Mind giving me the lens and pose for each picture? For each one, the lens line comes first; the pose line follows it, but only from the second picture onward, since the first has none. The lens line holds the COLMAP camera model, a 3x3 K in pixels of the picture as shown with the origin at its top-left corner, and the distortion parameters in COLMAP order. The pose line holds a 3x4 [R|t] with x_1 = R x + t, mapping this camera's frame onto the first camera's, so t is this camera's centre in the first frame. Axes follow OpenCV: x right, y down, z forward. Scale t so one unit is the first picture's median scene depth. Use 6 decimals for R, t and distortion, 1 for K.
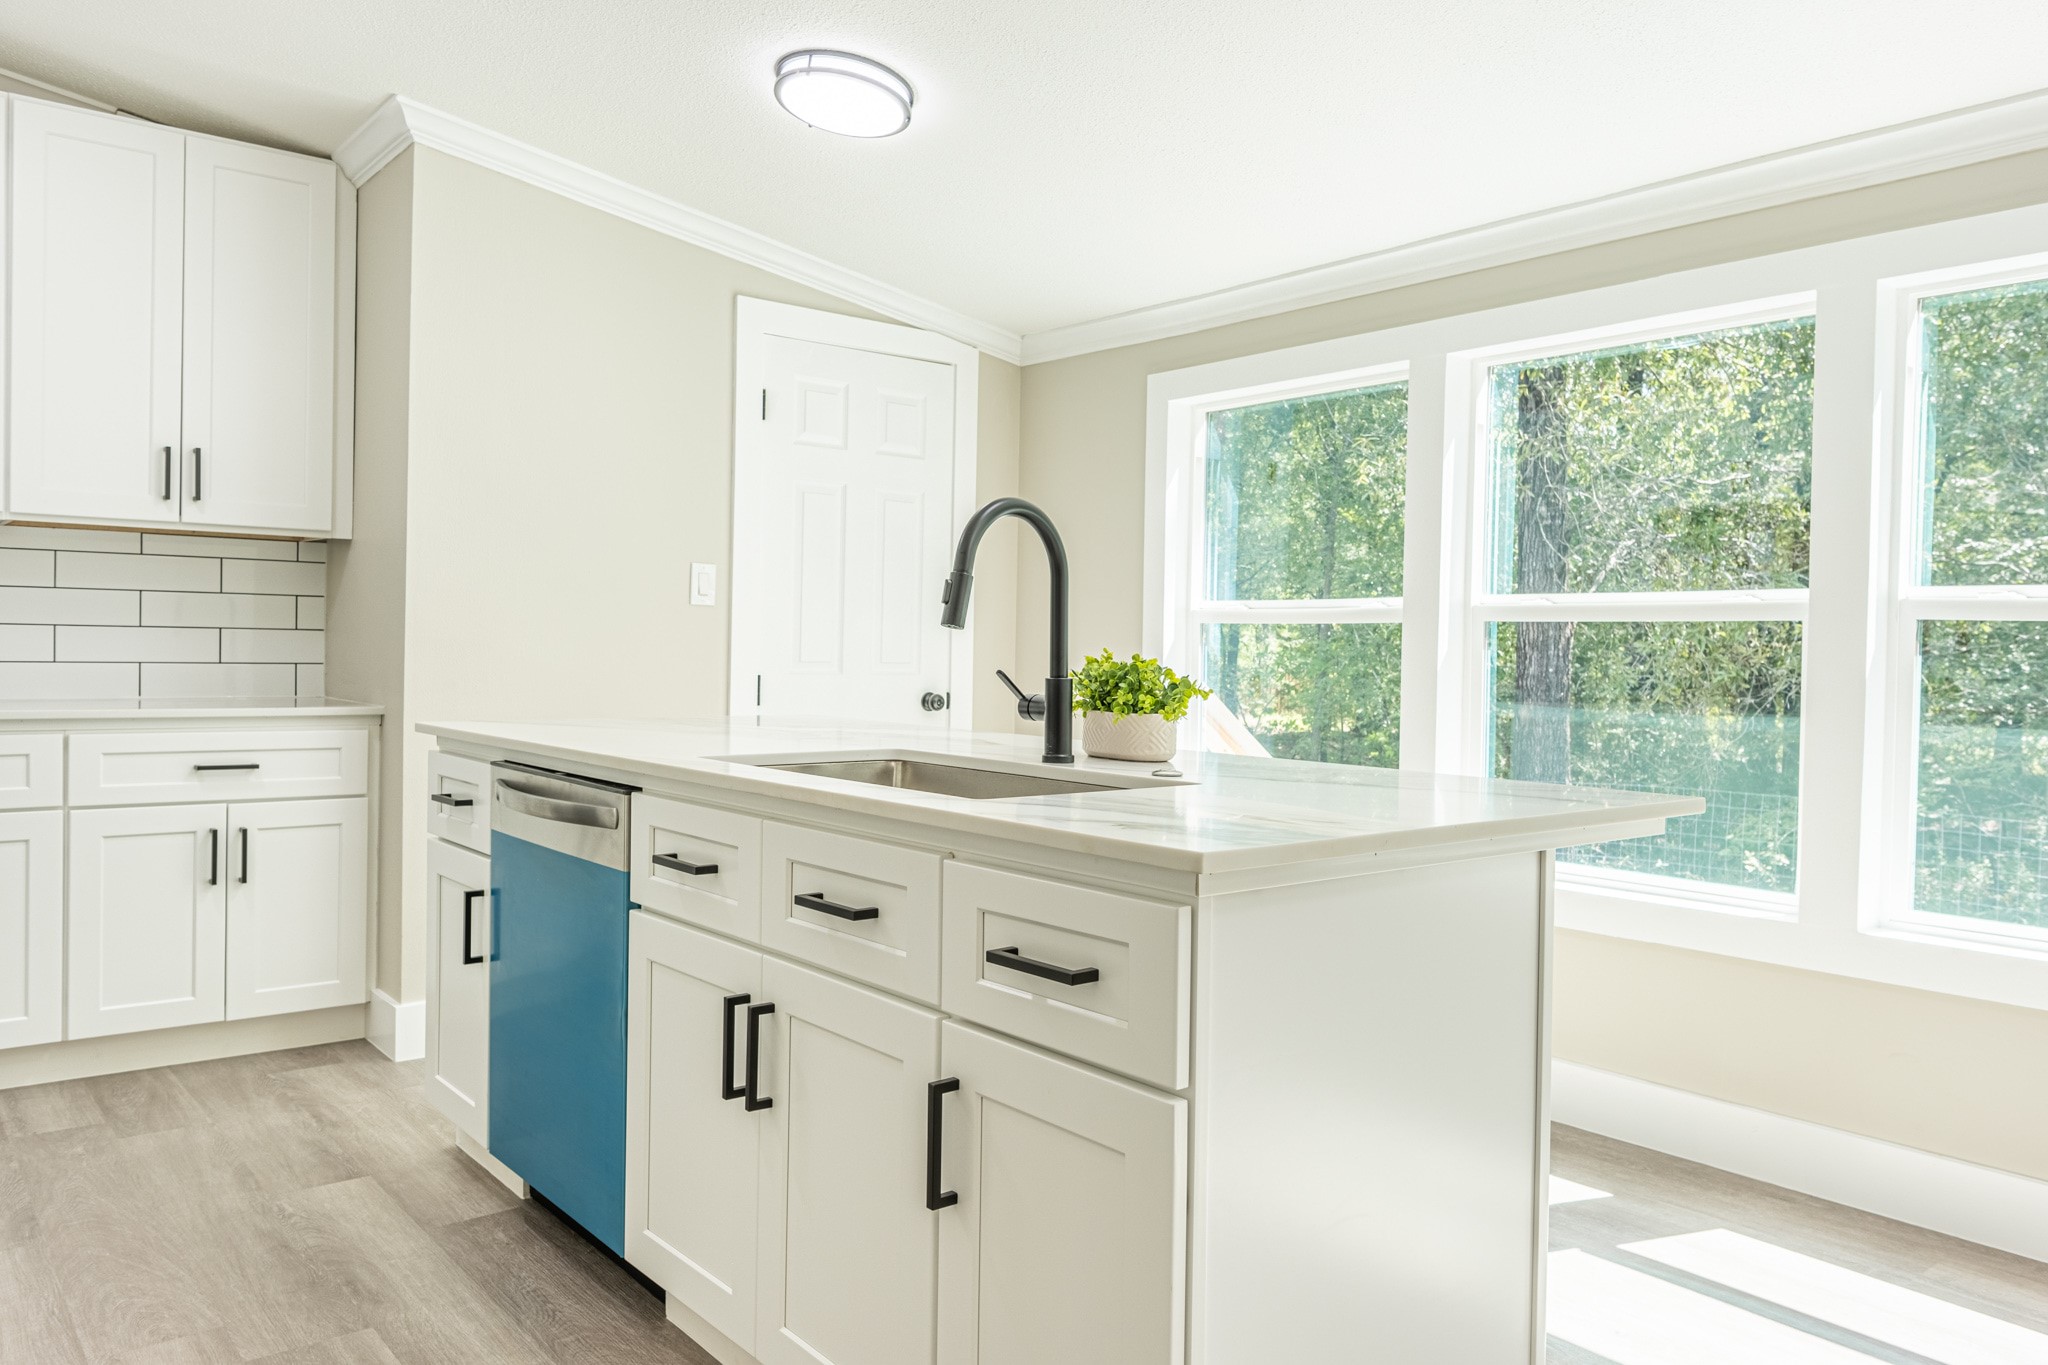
lens RADIAL K [[1485.5, 0, 1020.4], [0, 1485.5, 674.8], [0, 0, 1]] dist [0.013311, -0.008864]
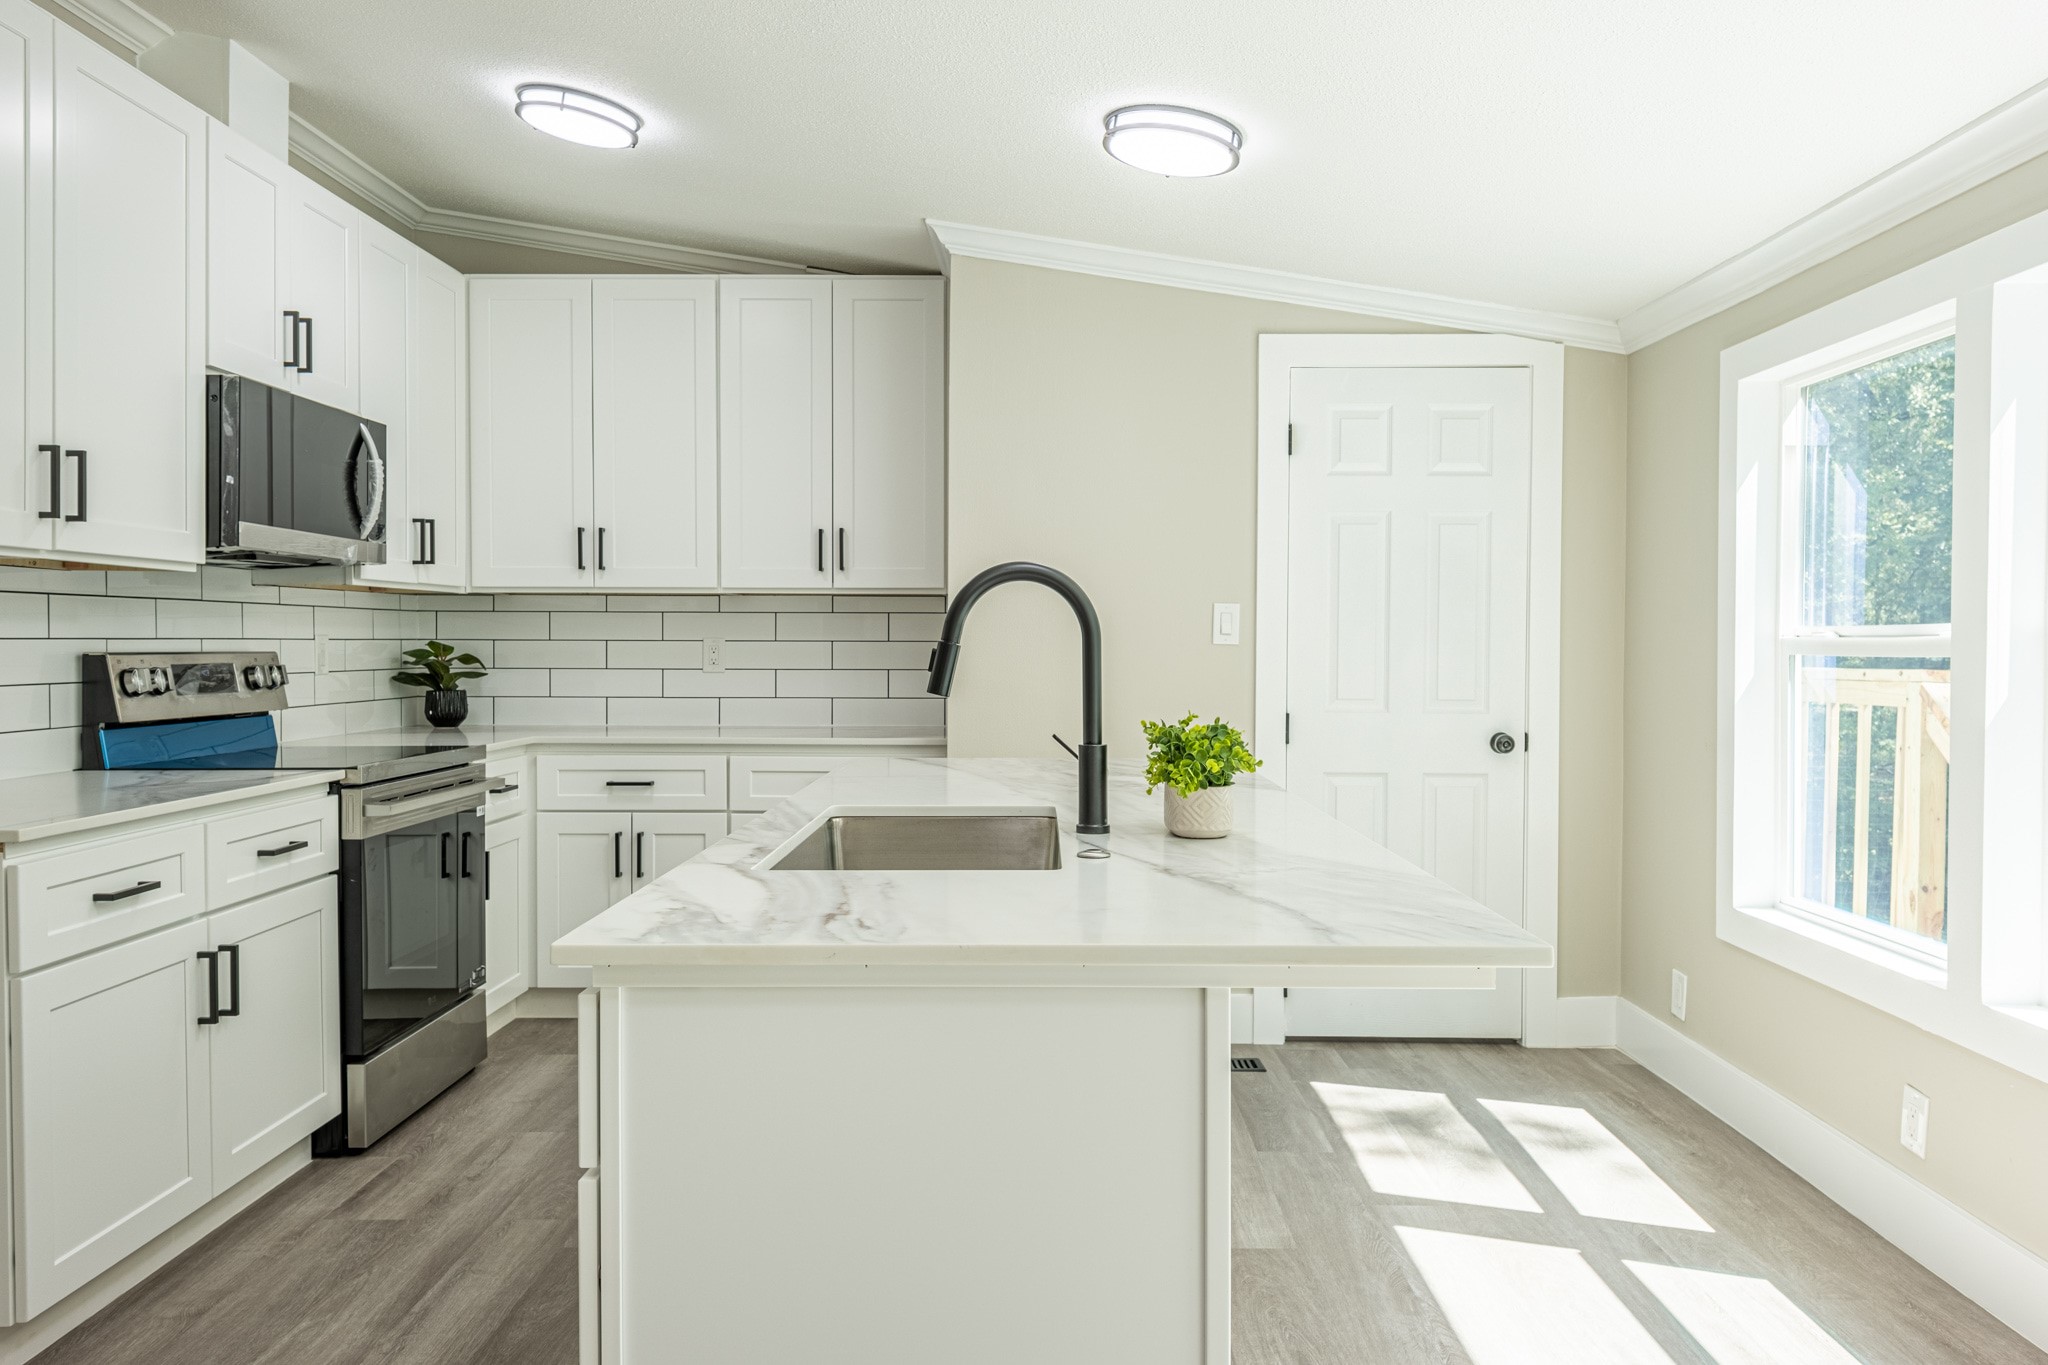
lens RADIAL K [[1485.5, 0, 1023.6], [0, 1485.5, 679.5], [0, 0, 1]] dist [0.013311, -0.008864]
pose [[0.764643, -0.001224, -0.644453, 0.368613], [0.000529, 0.999999, -0.001272, -0.023495], [0.644454, 0.000632, 0.764643, 0.145491]]
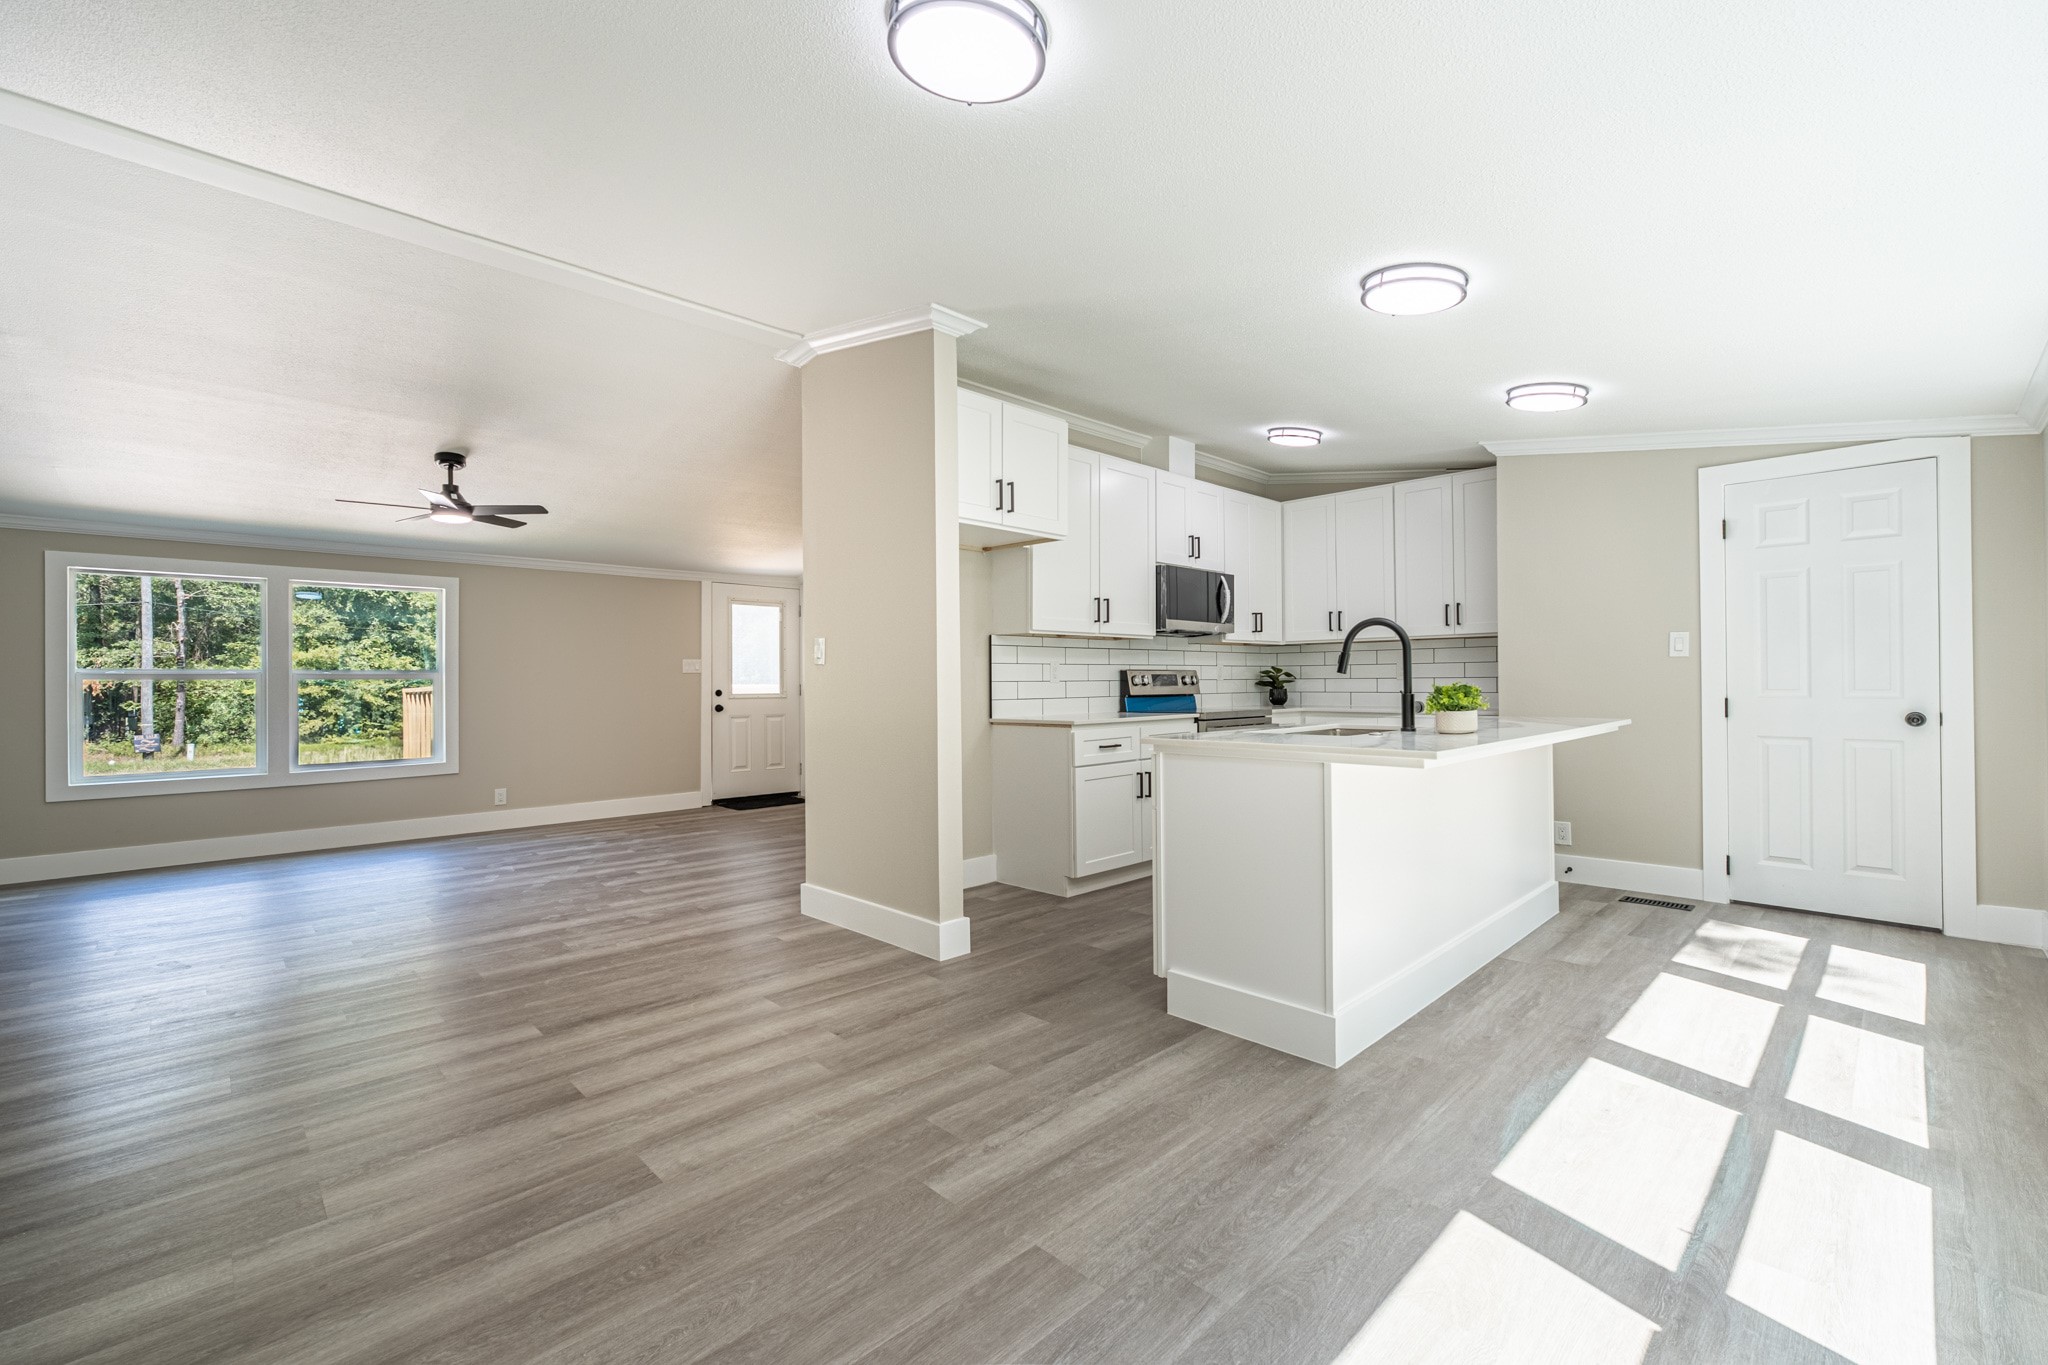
lens RADIAL K [[856.7, 0, 1028.5], [0, 856.7, 685.0], [0, 0, 1]] dist [-0.004534, 0.001006]
pose [[0.079867, -0.015783, -0.996681, 0.768240], [-0.008275, 0.999830, -0.016496, 0.008828], [0.996771, 0.009565, 0.079722, 0.198899]]
